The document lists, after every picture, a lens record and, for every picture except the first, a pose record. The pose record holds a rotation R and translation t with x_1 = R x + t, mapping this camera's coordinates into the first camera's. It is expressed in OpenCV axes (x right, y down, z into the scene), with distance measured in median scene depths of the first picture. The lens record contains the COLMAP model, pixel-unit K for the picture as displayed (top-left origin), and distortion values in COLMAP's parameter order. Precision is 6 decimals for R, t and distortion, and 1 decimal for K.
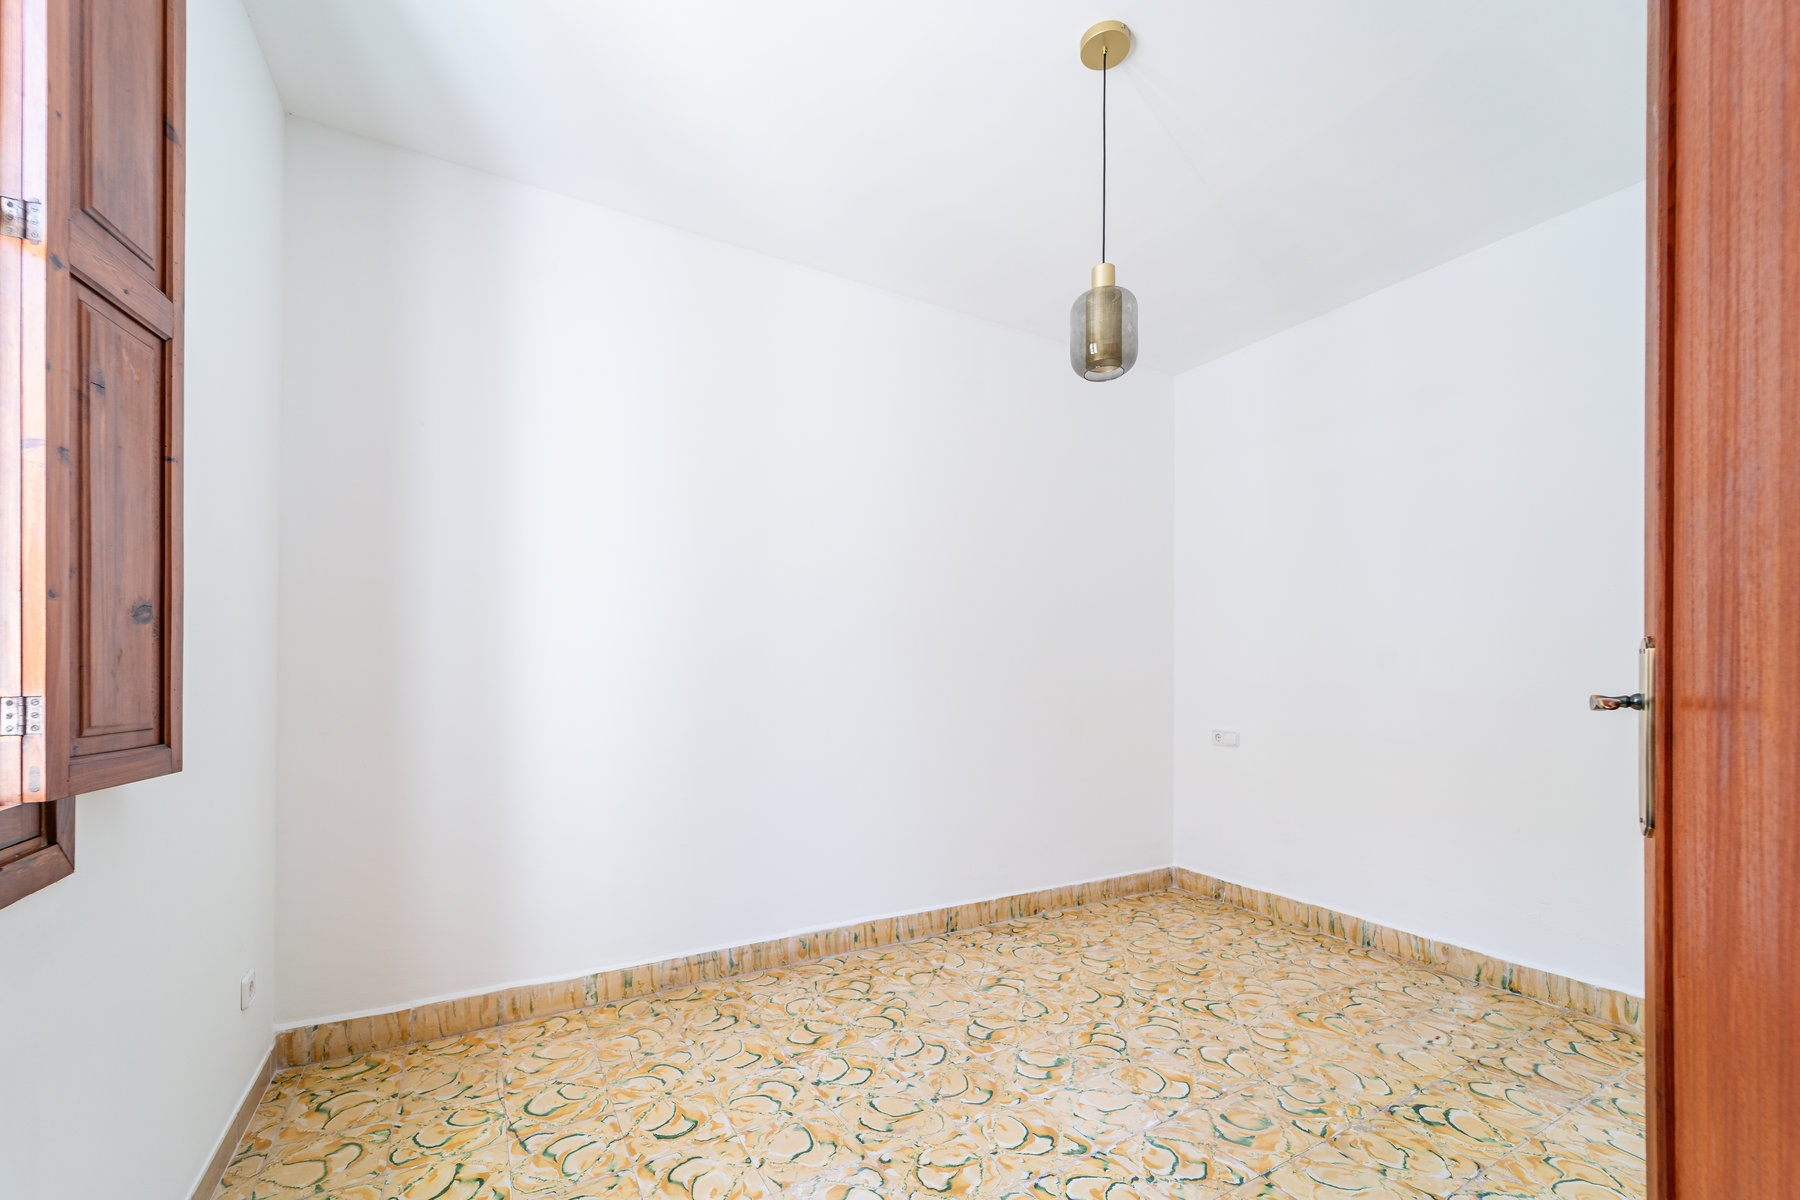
lens RADIAL K [[747.5, 0, 889.1], [0, 747.5, 662.8], [0, 0, 1]] dist [0.000778, -0.000164]
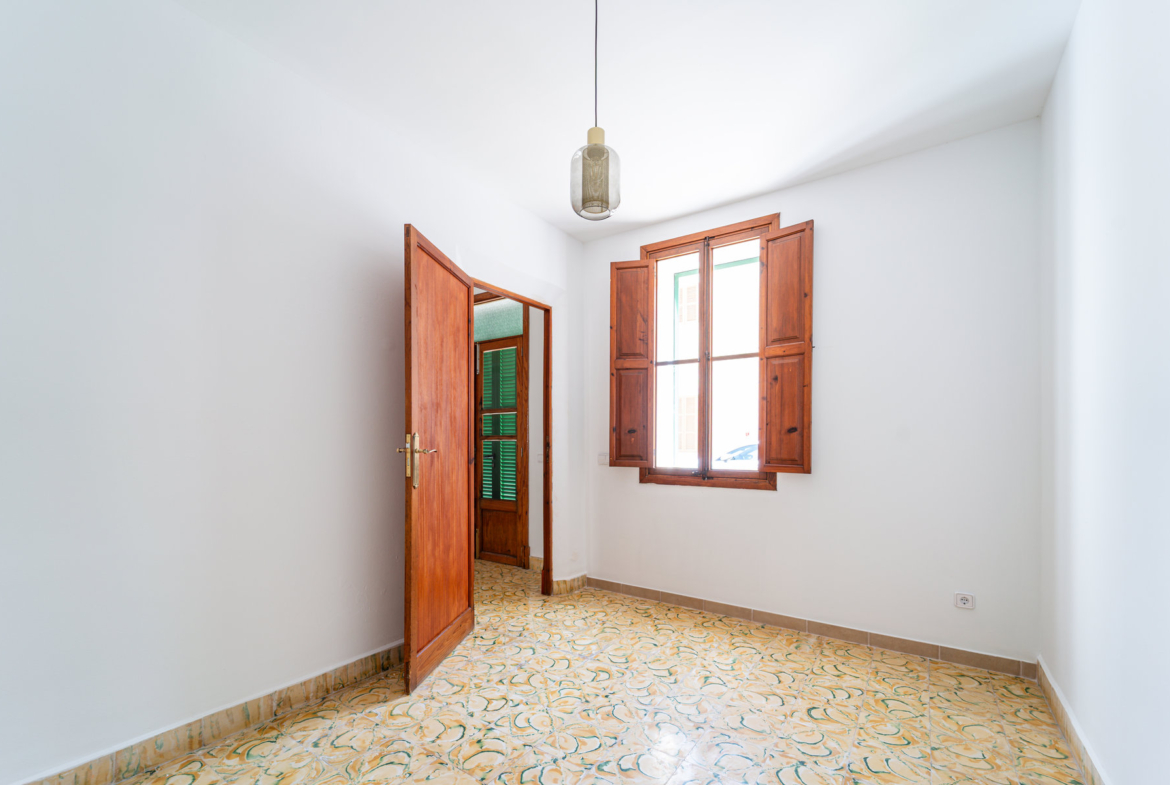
lens RADIAL K [[482.5, 0, 608.1], [0, 482.5, 445.8], [0, 0, 1]] dist [-0.000283, -0.000144]
pose [[-0.873062, -0.004093, -0.487593, 0.467429], [-0.000872, 0.999976, -0.006832, 0.014885], [0.487609, -0.005540, -0.873044, 1.210066]]
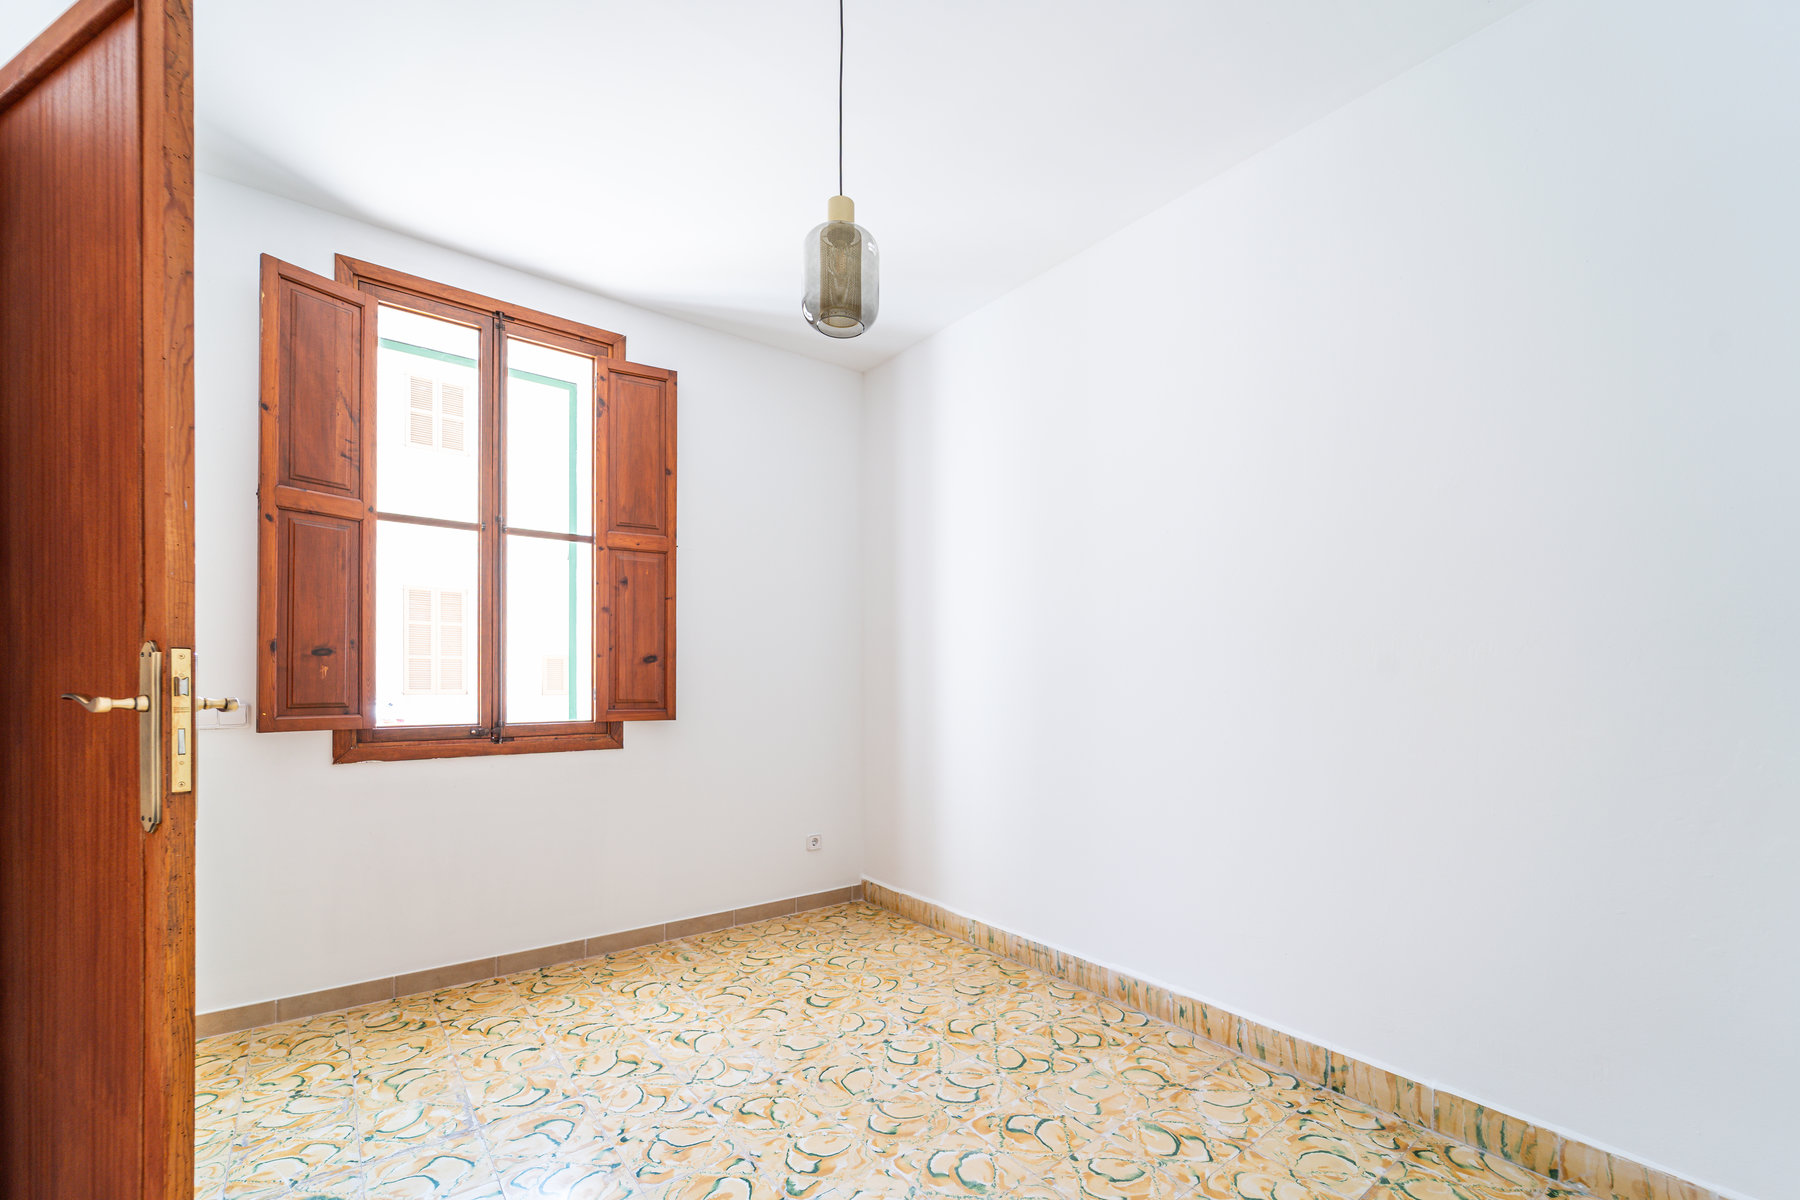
lens RADIAL K [[728.7, 0, 894.2], [0, 728.7, 677.5], [0, 0, 1]] dist [-0.001730, -0.000454]
pose [[0.163235, -0.002577, -0.986584, 0.777270], [0.007122, 0.999974, -0.001434, 0.004867], [0.986562, -0.006792, 0.163249, 0.643293]]
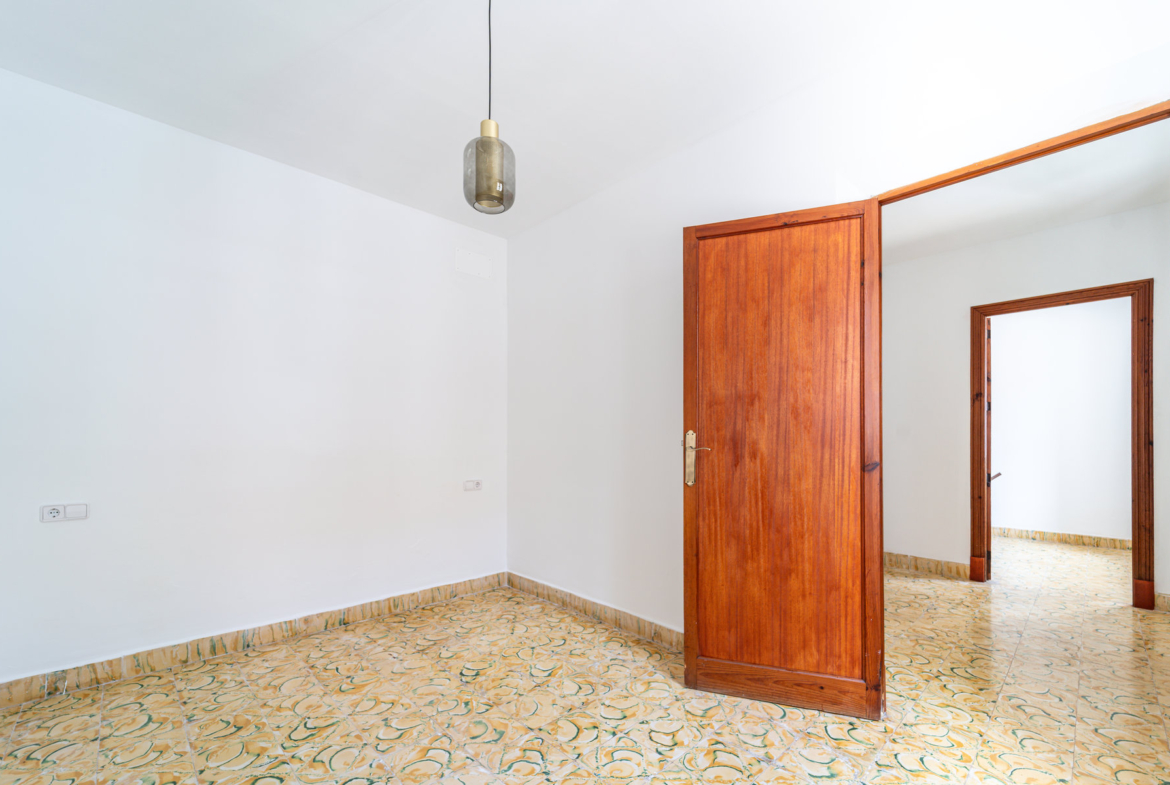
lens RADIAL K [[499.9, 0, 581.8], [0, 499.9, 433.6], [0, 0, 1]] dist [0.000379, -0.000210]
pose [[-0.255686, 0.008277, 0.966725, -0.408204], [-0.012196, 0.999856, -0.011786, 0.005284], [-0.966683, -0.014804, -0.255548, 0.741665]]
